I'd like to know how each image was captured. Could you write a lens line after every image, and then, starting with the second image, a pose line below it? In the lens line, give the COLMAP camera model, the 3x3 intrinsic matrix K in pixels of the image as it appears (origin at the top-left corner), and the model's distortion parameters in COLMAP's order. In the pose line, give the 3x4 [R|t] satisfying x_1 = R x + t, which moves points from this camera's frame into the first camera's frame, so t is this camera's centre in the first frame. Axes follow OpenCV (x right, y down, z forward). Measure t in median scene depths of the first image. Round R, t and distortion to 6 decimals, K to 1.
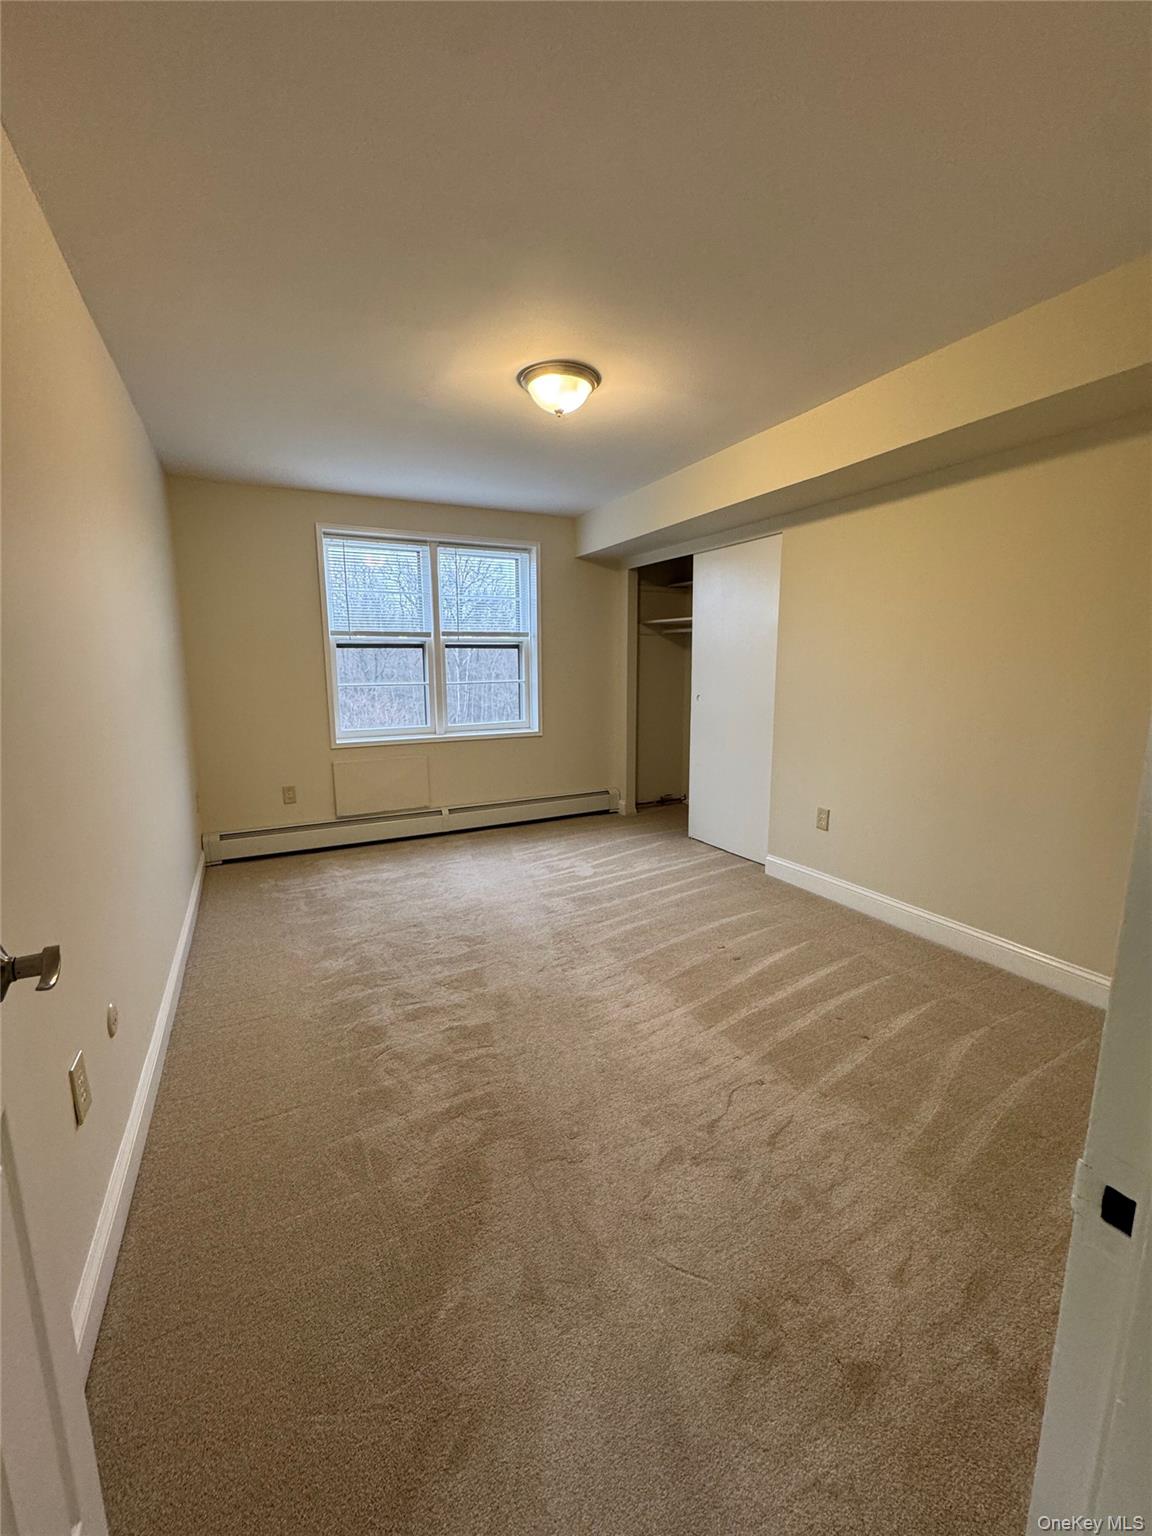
lens RADIAL K [[614.5, 0, 578.1], [0, 614.5, 767.2], [0, 0, 1]] dist [0.000051, 0.000091]
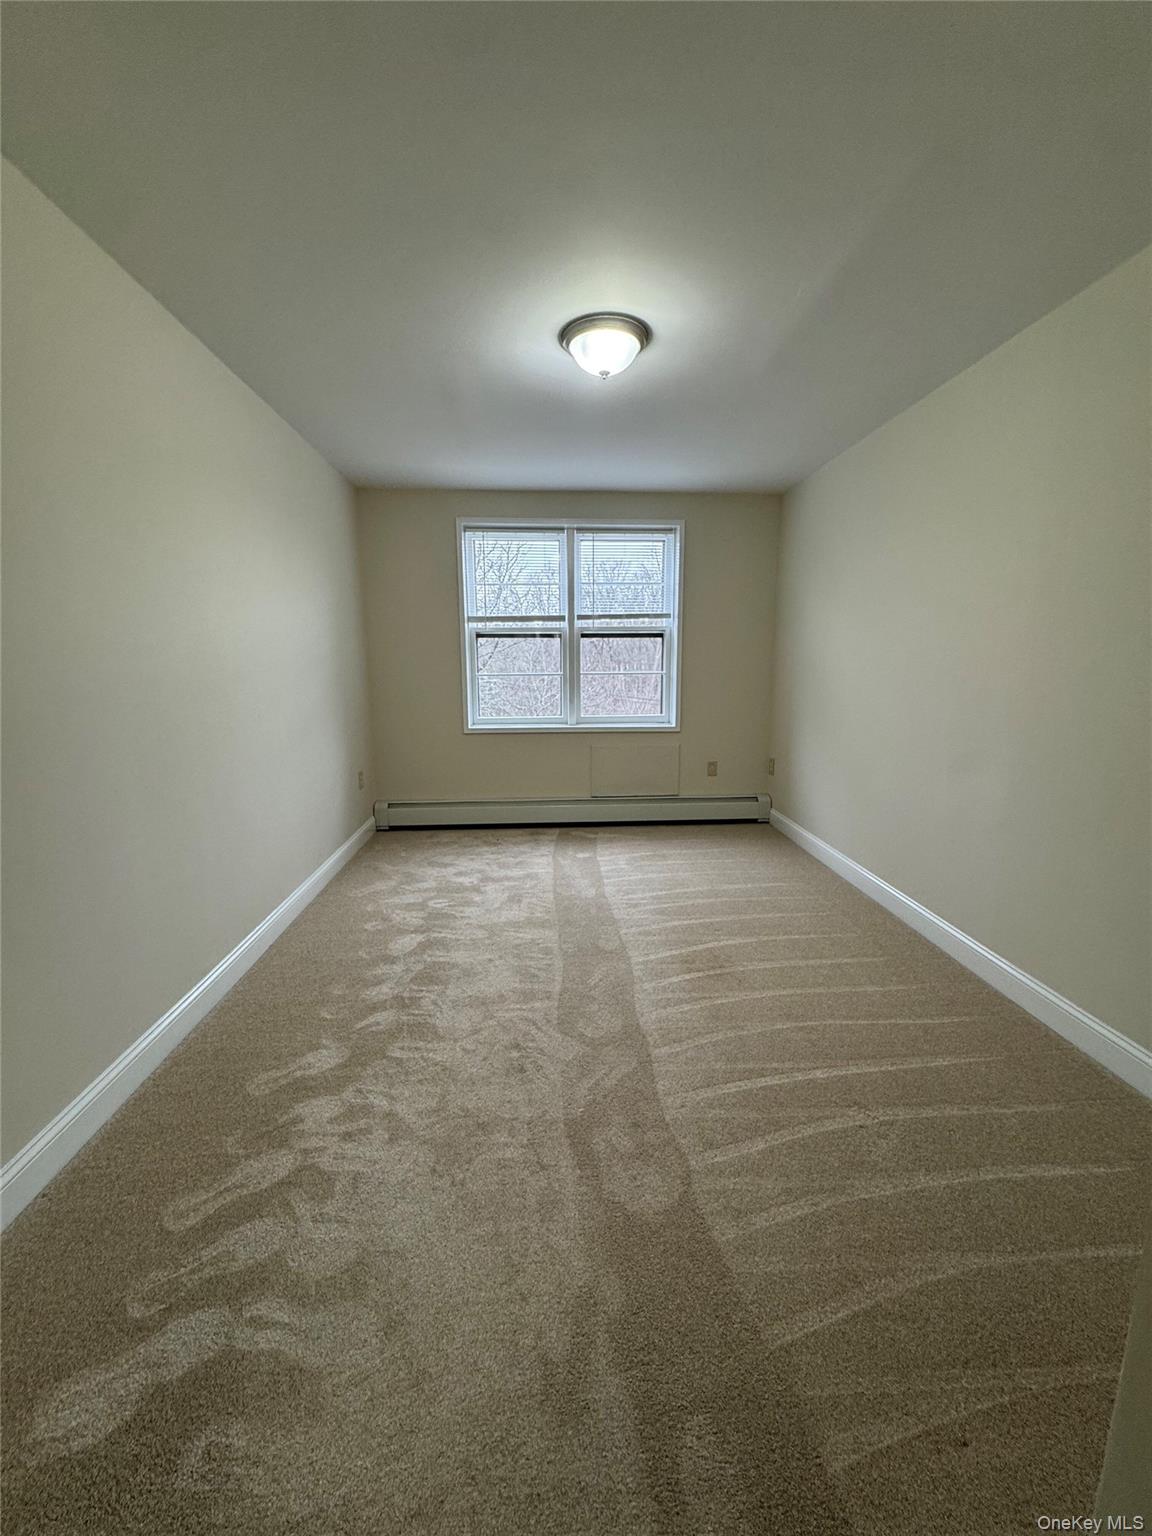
lens RADIAL K [[614.5, 0, 578.1], [0, 614.5, 767.2], [0, 0, 1]] dist [0.000051, 0.000091]
pose [[0.918019, 0.076663, -0.389055, 0.177489], [-0.069902, 0.997056, 0.031527, -0.017319], [0.390327, -0.001746, 0.920675, 0.093869]]
